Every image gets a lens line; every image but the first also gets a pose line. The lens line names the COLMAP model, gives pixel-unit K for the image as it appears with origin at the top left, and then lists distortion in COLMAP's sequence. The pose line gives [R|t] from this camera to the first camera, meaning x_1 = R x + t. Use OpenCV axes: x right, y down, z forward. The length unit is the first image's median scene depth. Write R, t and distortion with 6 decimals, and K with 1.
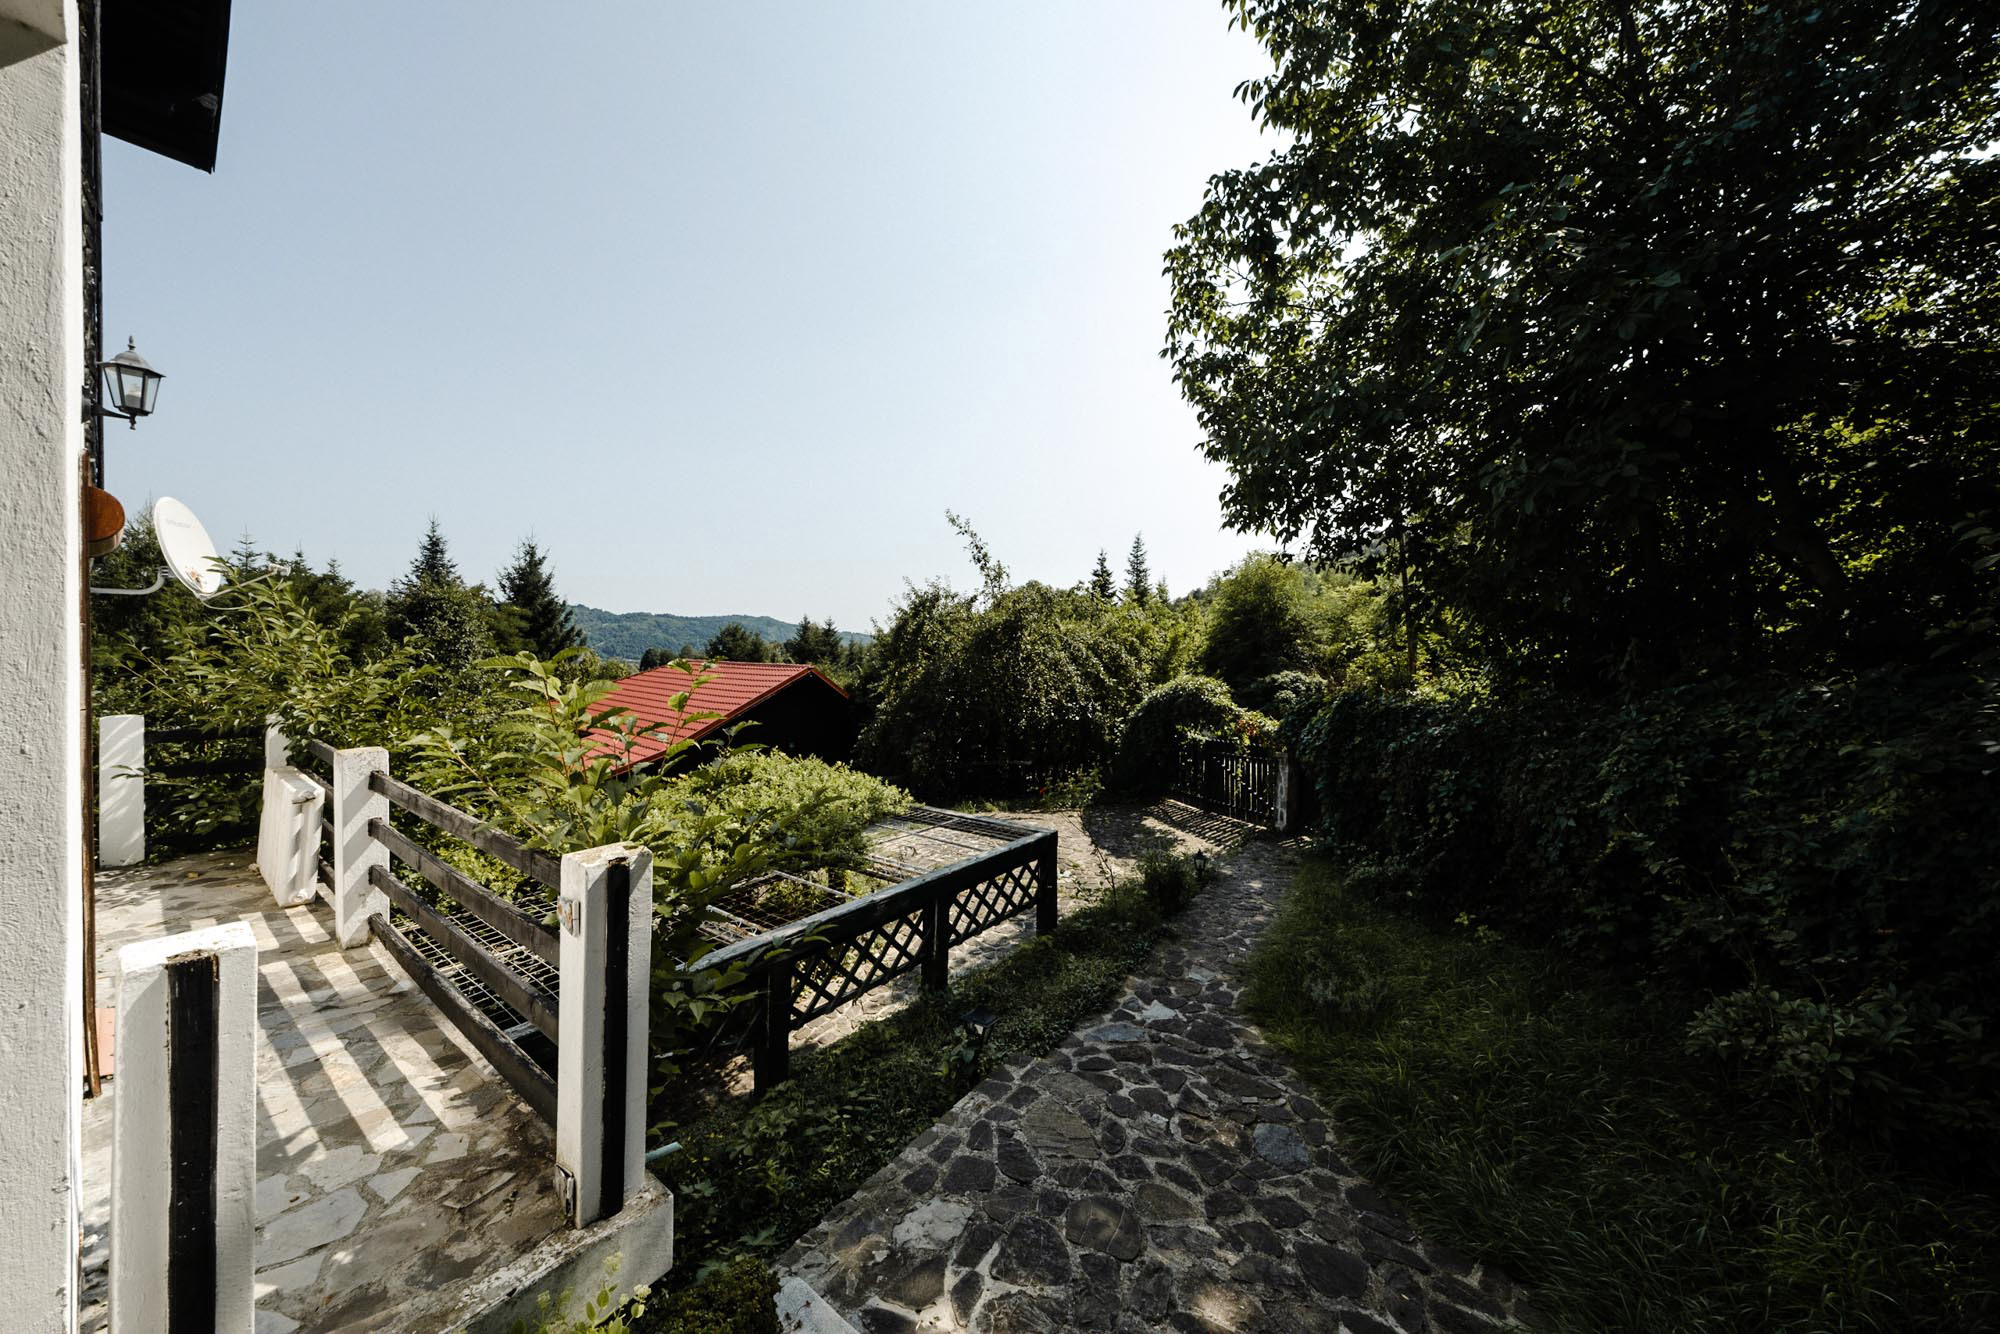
lens RADIAL K [[665.9, 0, 1000.0], [0, 665.9, 667.0], [0, 0, 1]] dist [-0.035740, 0.006930]
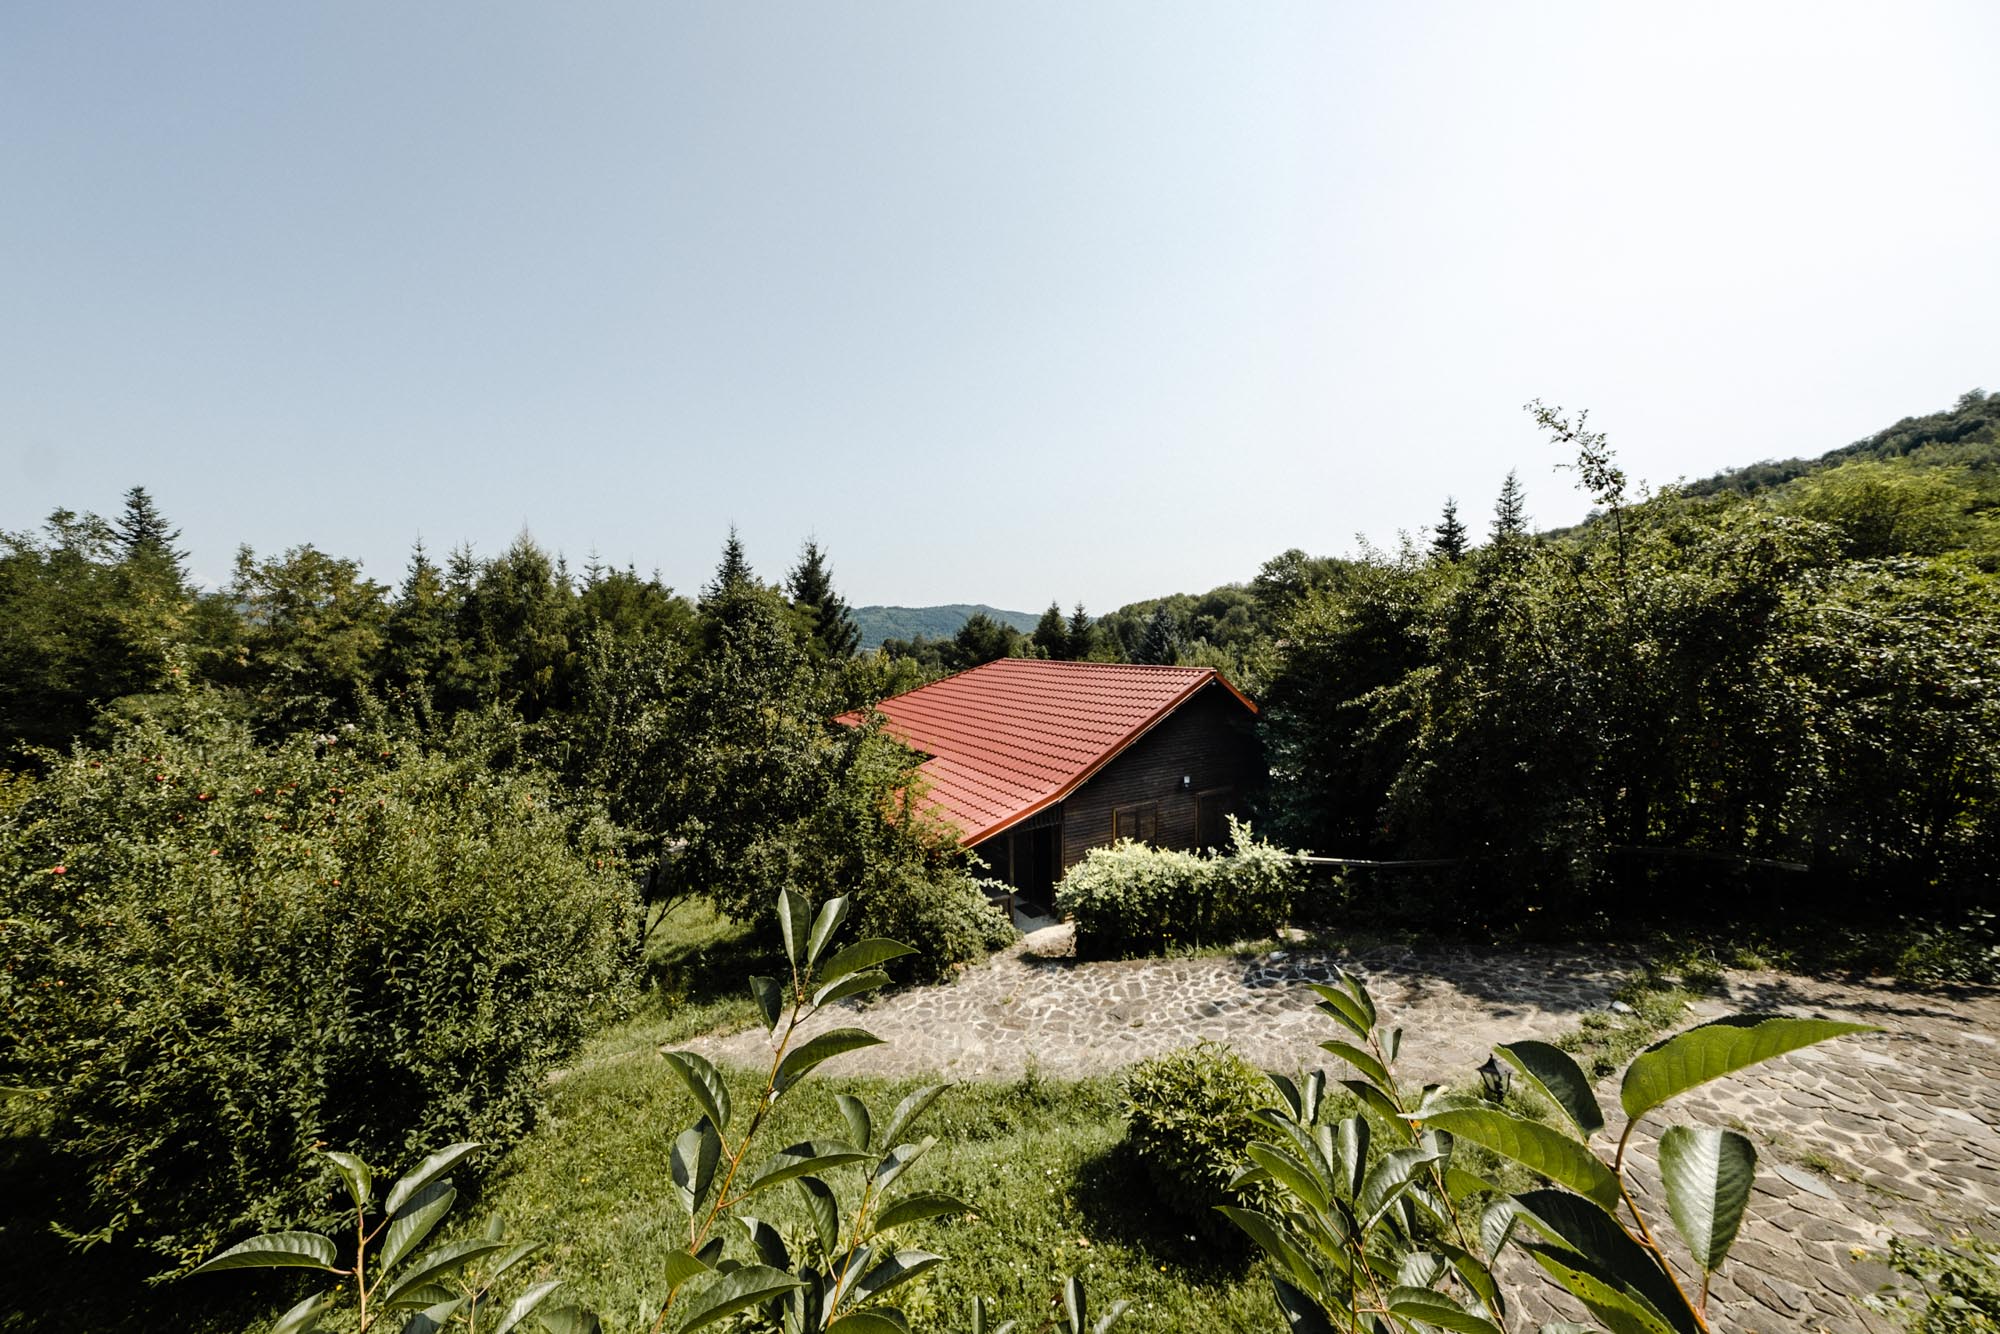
lens RADIAL K [[665.9, 0, 1000.0], [0, 665.9, 667.0], [0, 0, 1]] dist [-0.035740, 0.006930]
pose [[0.948126, -0.015946, -0.317496, -0.128398], [0.024014, 0.999480, 0.021514, -0.011263], [0.316988, -0.028022, 0.948016, 0.119548]]
